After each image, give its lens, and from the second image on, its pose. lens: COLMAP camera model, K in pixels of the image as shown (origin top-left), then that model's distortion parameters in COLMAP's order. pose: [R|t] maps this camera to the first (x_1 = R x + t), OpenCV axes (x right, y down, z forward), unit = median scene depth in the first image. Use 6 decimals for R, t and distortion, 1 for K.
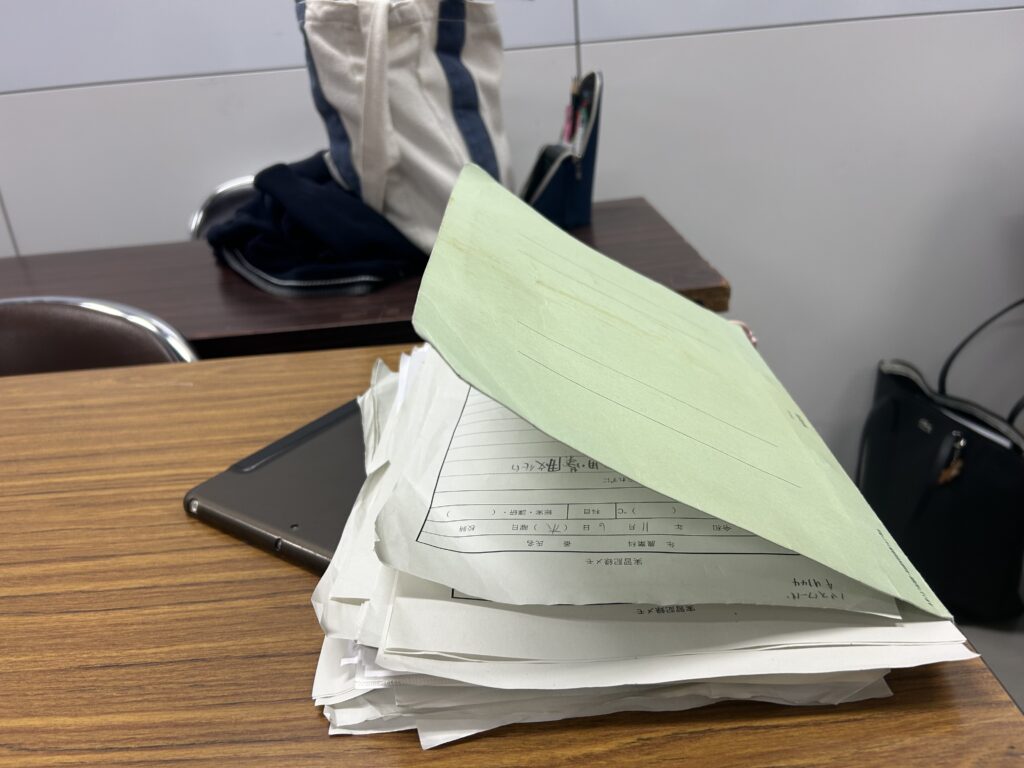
lens RADIAL K [[775.5, 0, 509.8], [0, 775.5, 388.4], [0, 0, 1]] dist [0.029335, 0.000206]
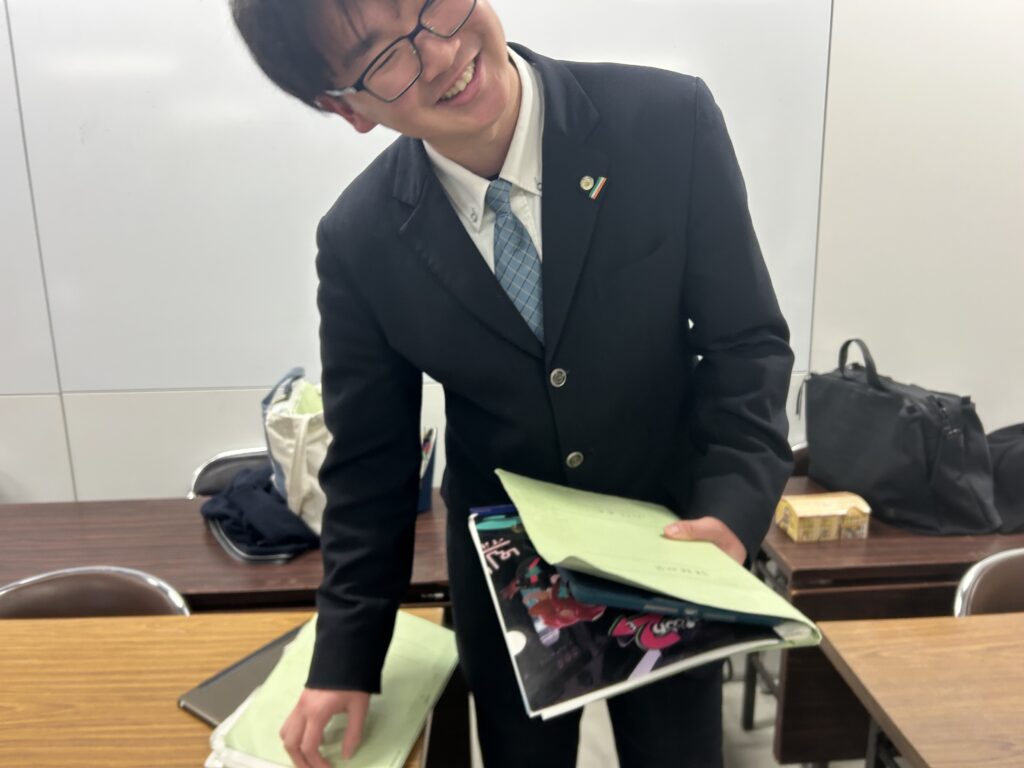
lens RADIAL K [[775.5, 0, 515.8], [0, 775.5, 379.3], [0, 0, 1]] dist [0.029335, 0.000206]
pose [[0.997993, 0.058127, 0.025138, 0.350584], [-0.053115, 0.984422, -0.167609, -0.325540], [-0.034489, 0.165937, 0.985533, -1.089862]]
